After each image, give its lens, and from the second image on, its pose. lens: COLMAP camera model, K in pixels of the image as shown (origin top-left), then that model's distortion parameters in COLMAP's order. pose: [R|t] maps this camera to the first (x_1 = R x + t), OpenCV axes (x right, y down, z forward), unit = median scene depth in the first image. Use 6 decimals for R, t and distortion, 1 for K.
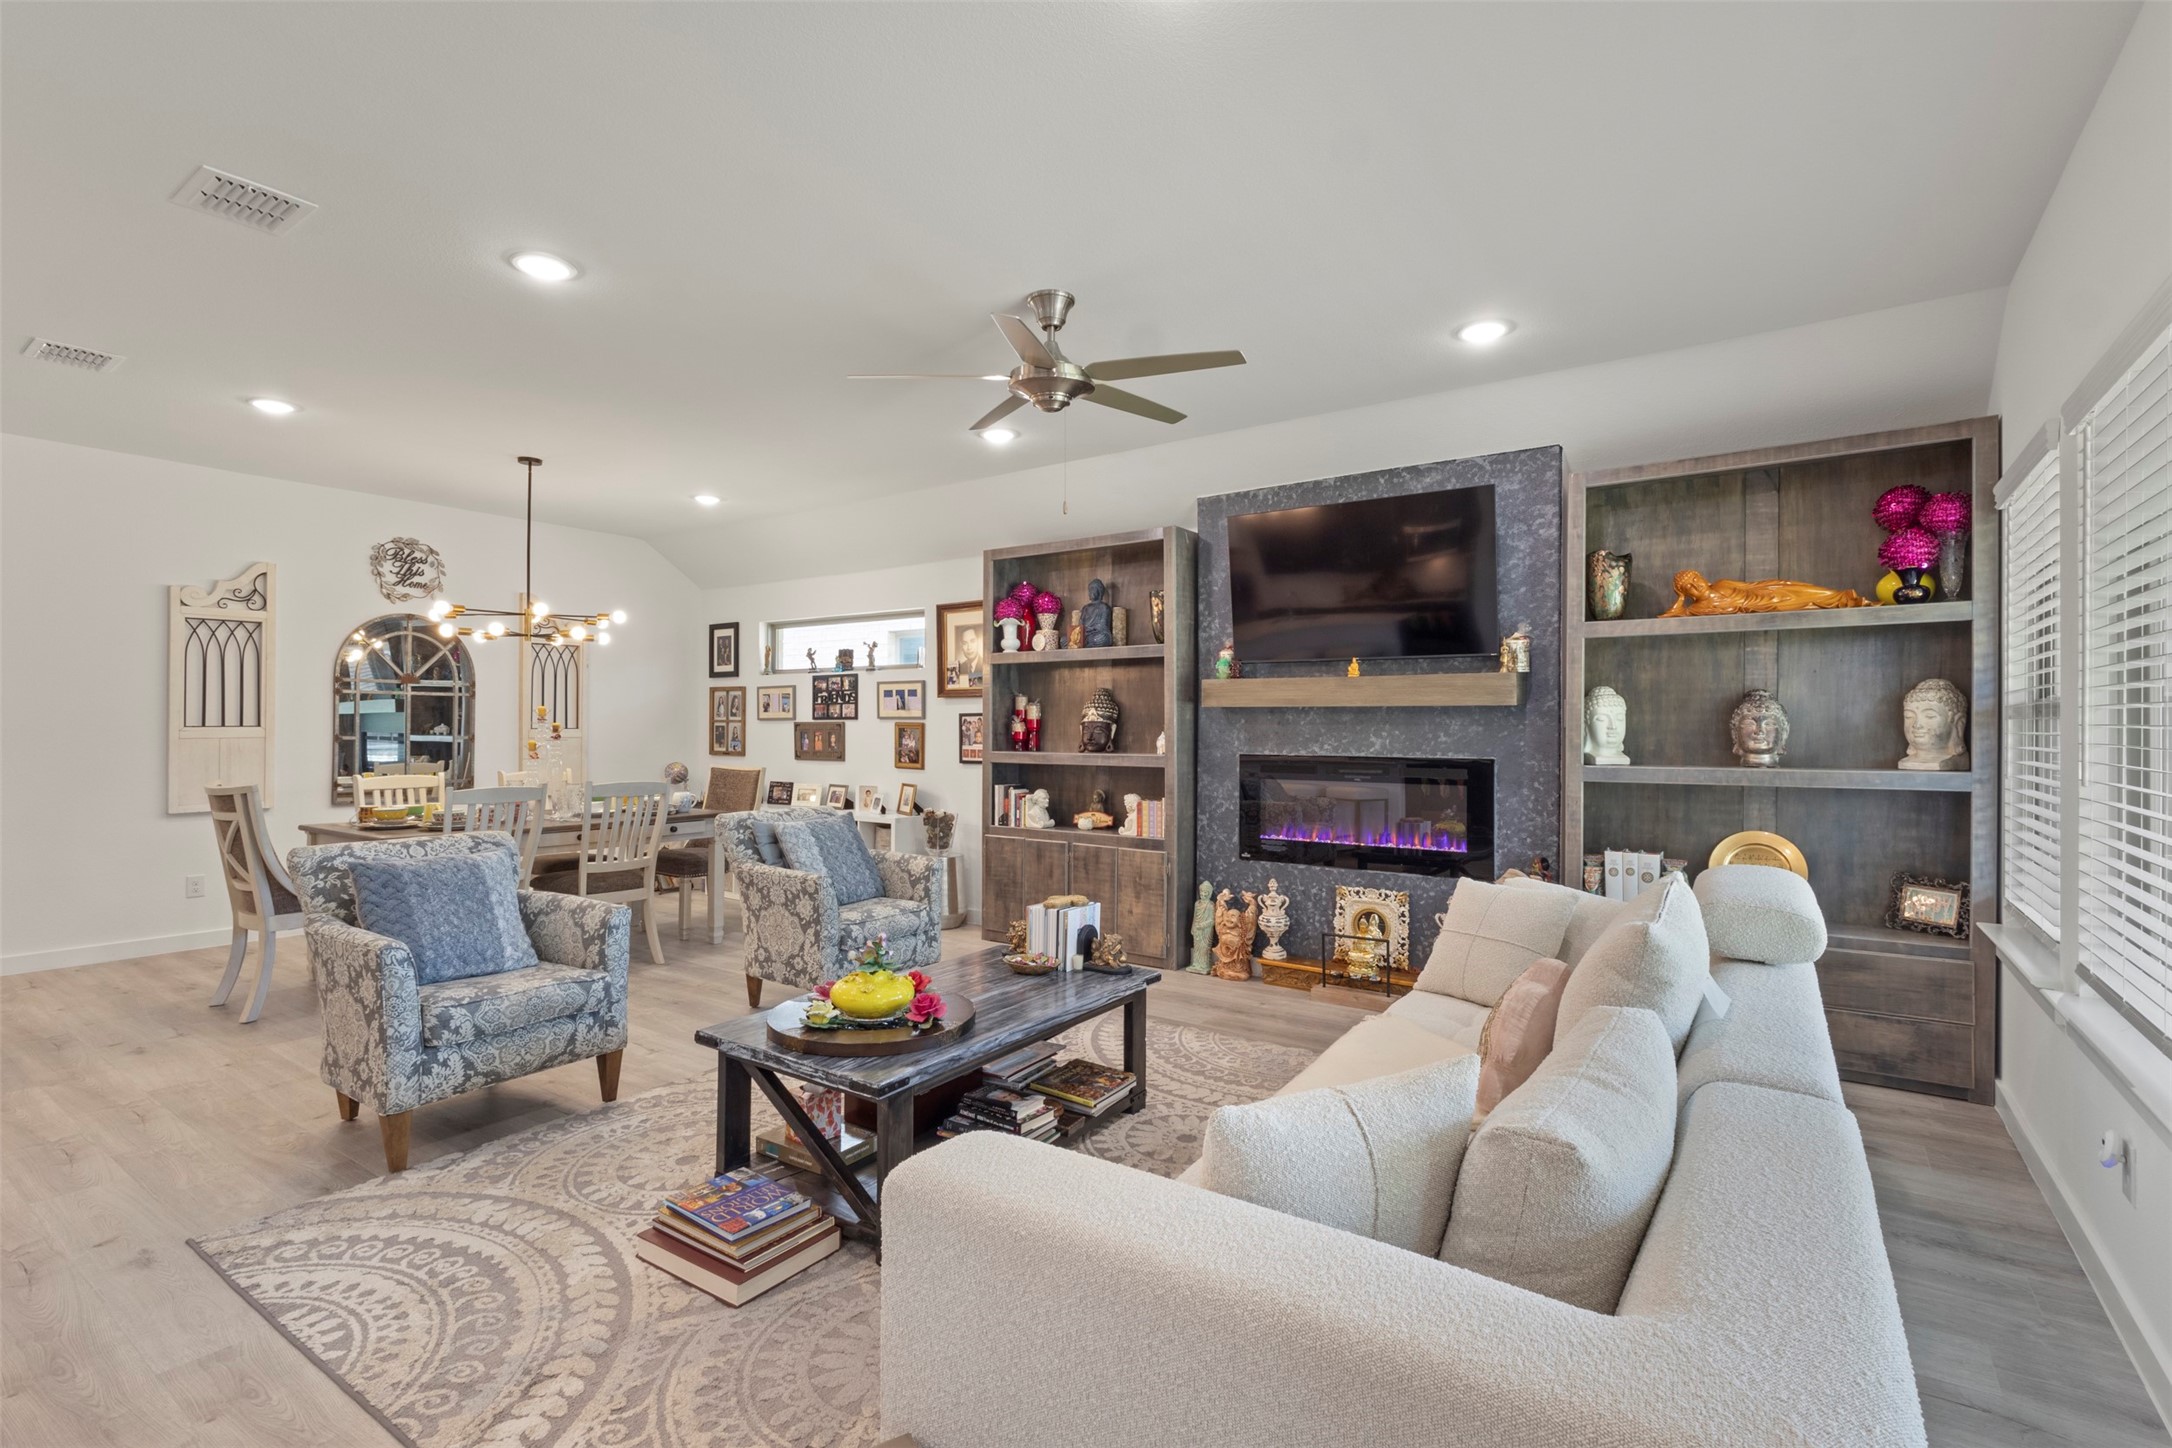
lens RADIAL K [[1009.8, 0, 1086.2], [0, 1009.8, 719.0], [0, 0, 1]] dist [-0.001050, 0.003047]
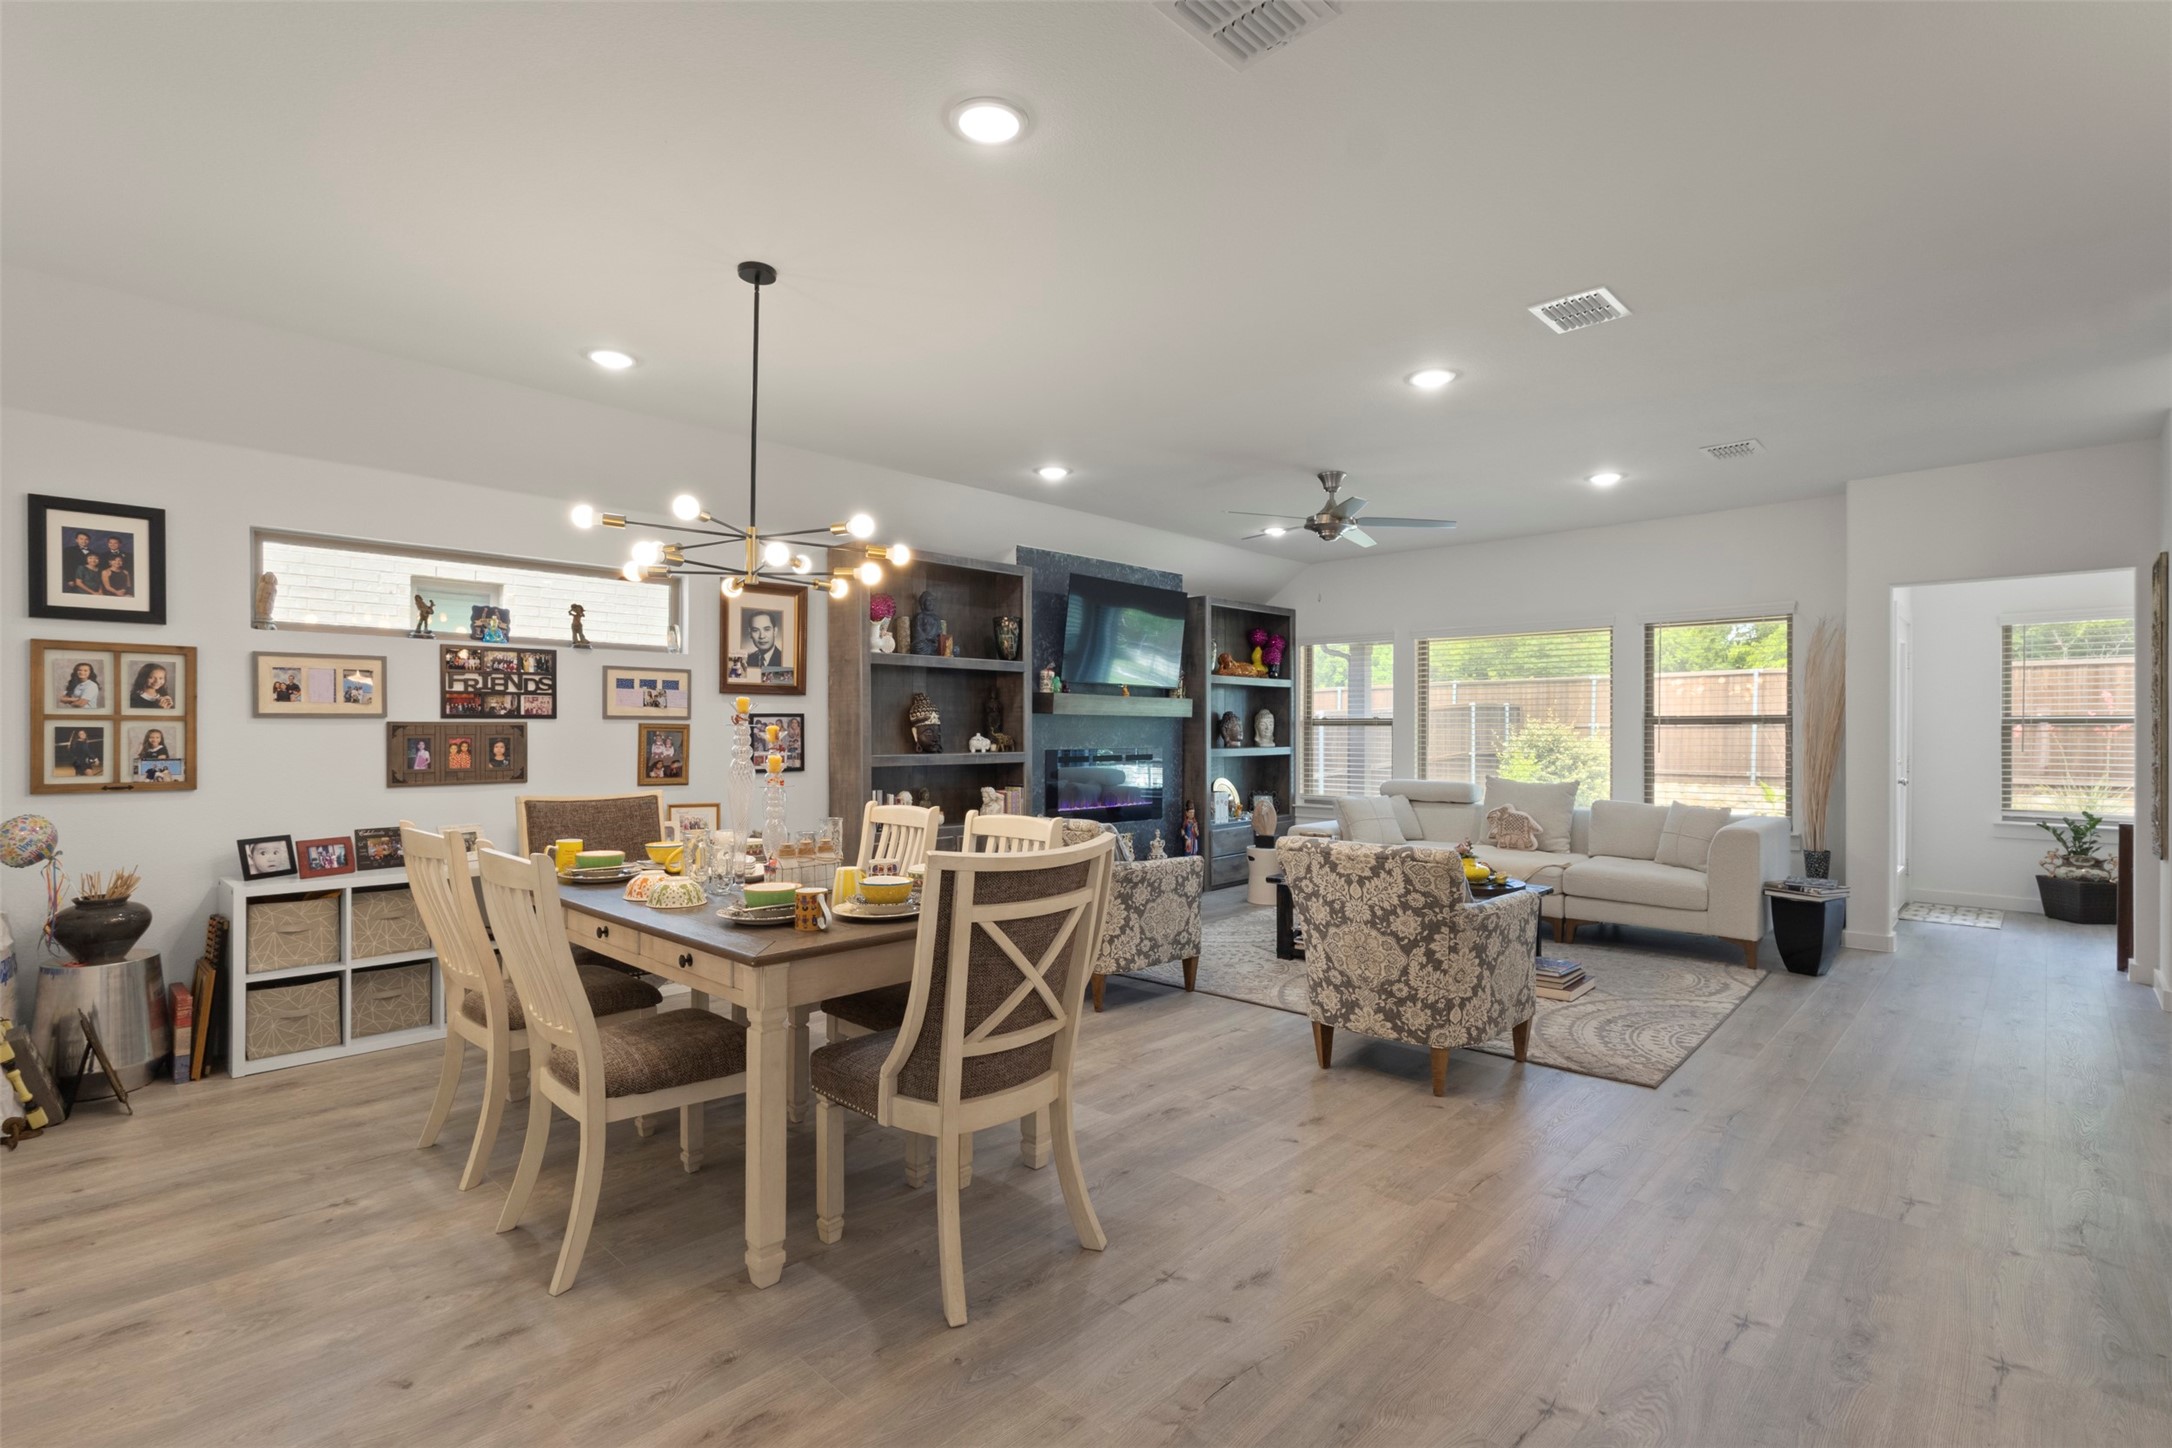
lens RADIAL K [[1009.8, 0, 1097.2], [0, 1009.8, 733.5], [0, 0, 1]] dist [-0.001050, 0.003047]
pose [[0.134303, -0.007038, 0.990915, -1.188980], [-0.009800, 0.999916, 0.008431, 0.001696], [-0.990892, -0.010843, 0.134223, 0.785350]]
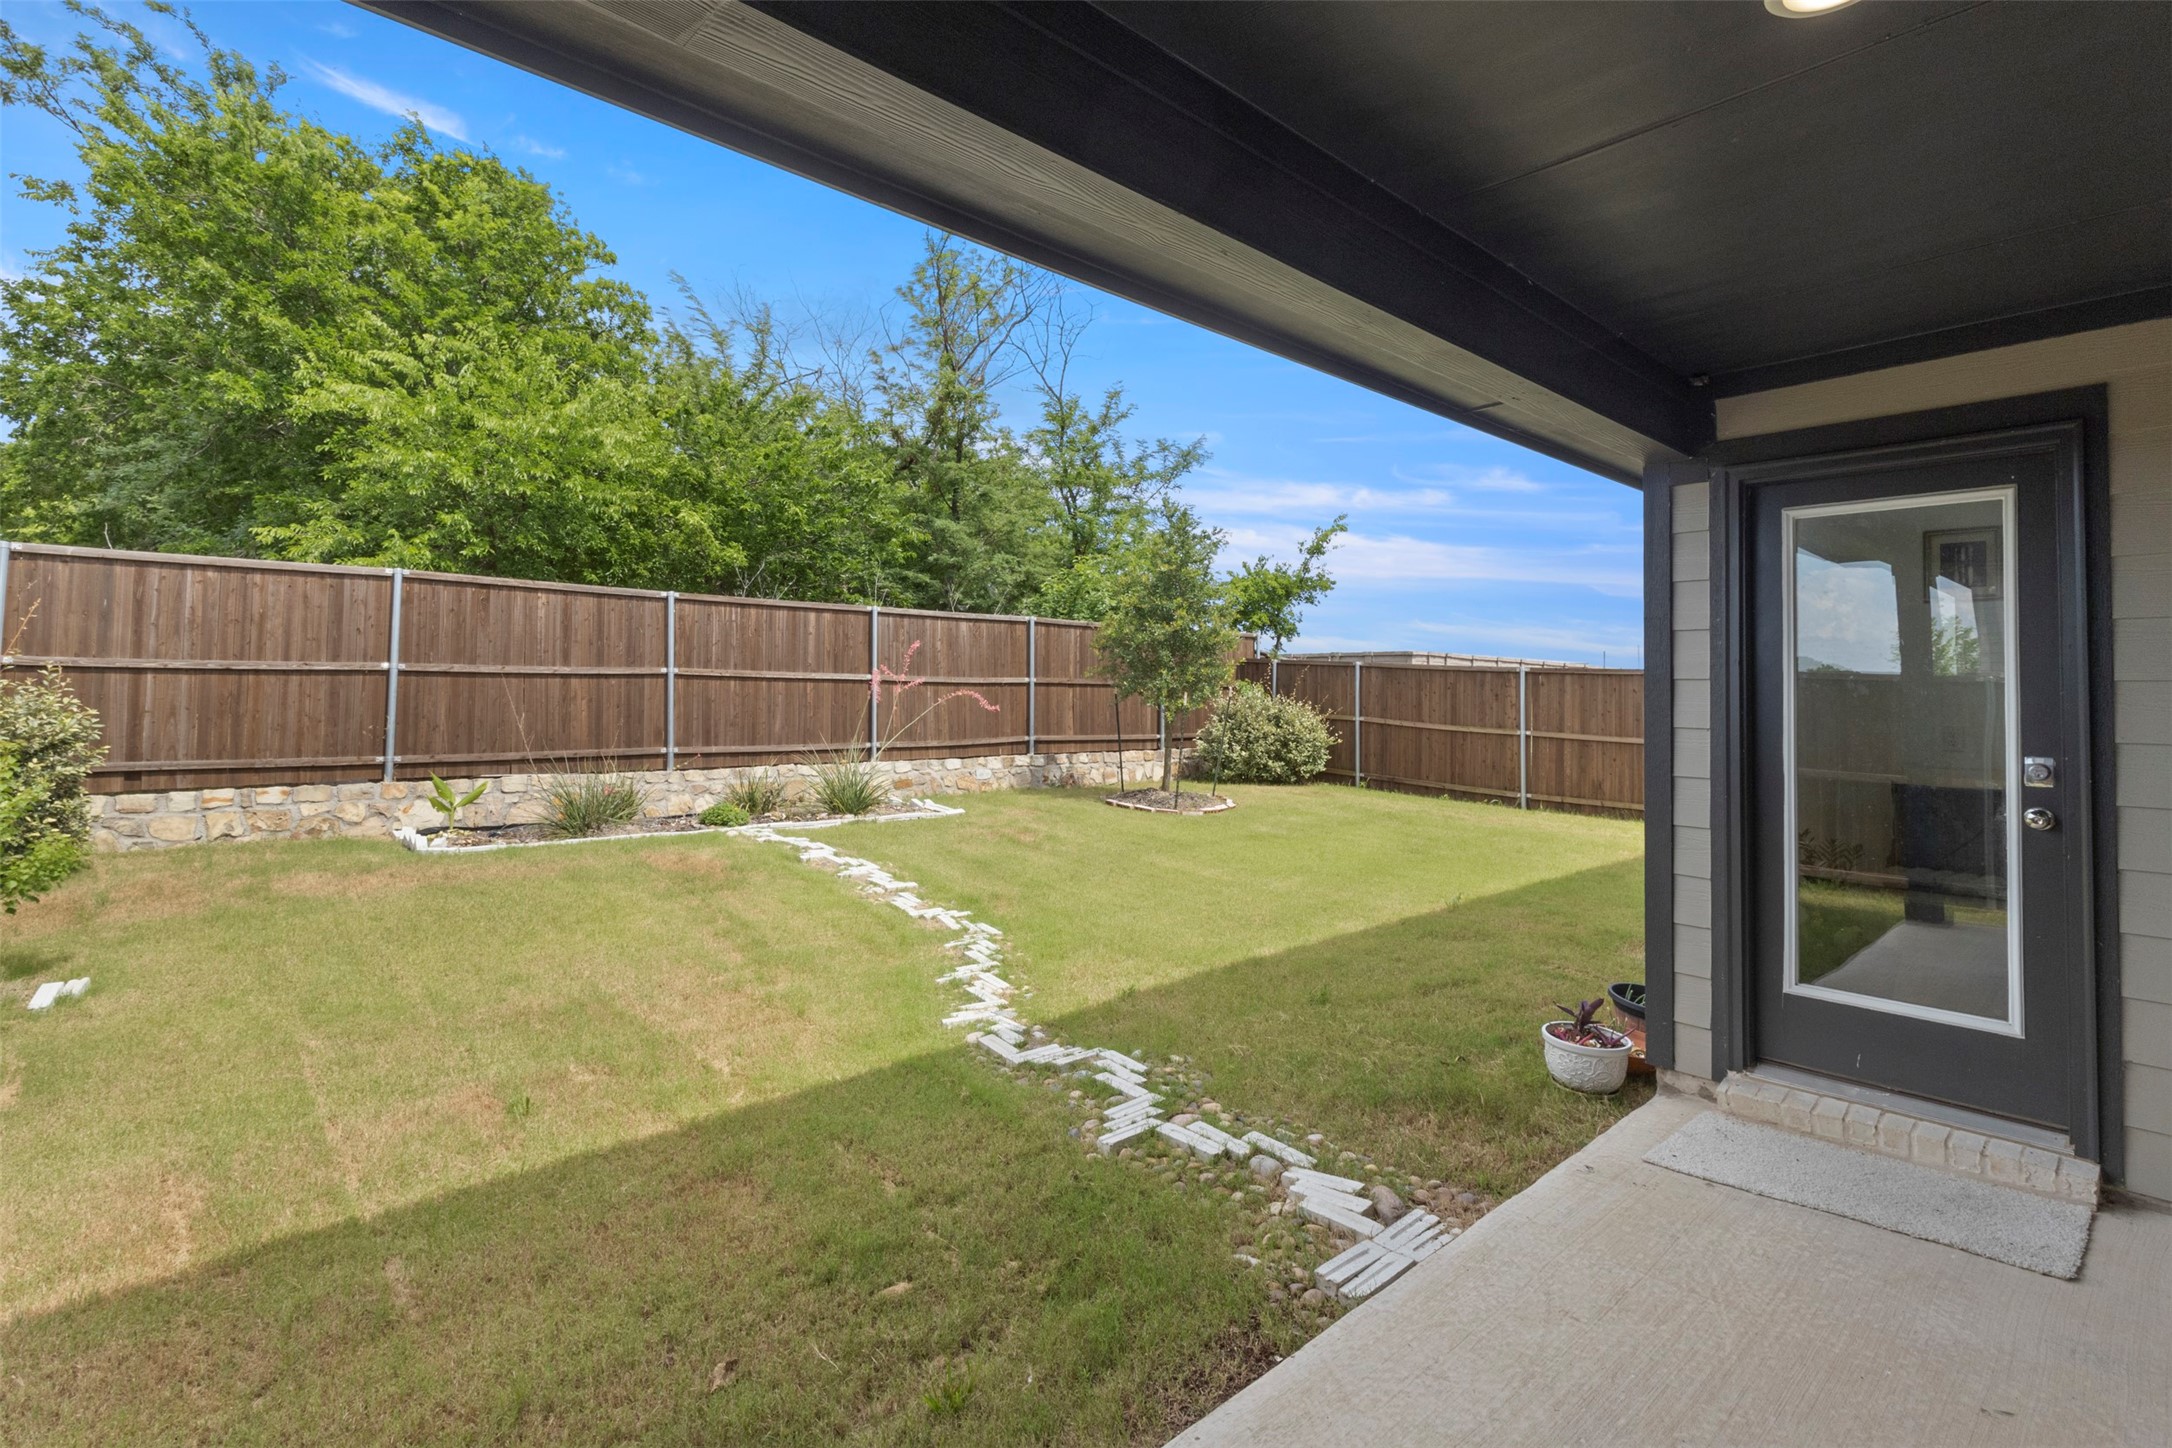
lens RADIAL K [[1009.8, 0, 1084.2], [0, 1009.8, 709.0], [0, 0, 1]] dist [-0.001050, 0.003047]
pose [[-0.977328, -0.013331, 0.211309, 0.685711], [-0.012092, 0.999901, 0.007156, 0.020096], [-0.211384, 0.004438, -0.977393, 0.617517]]
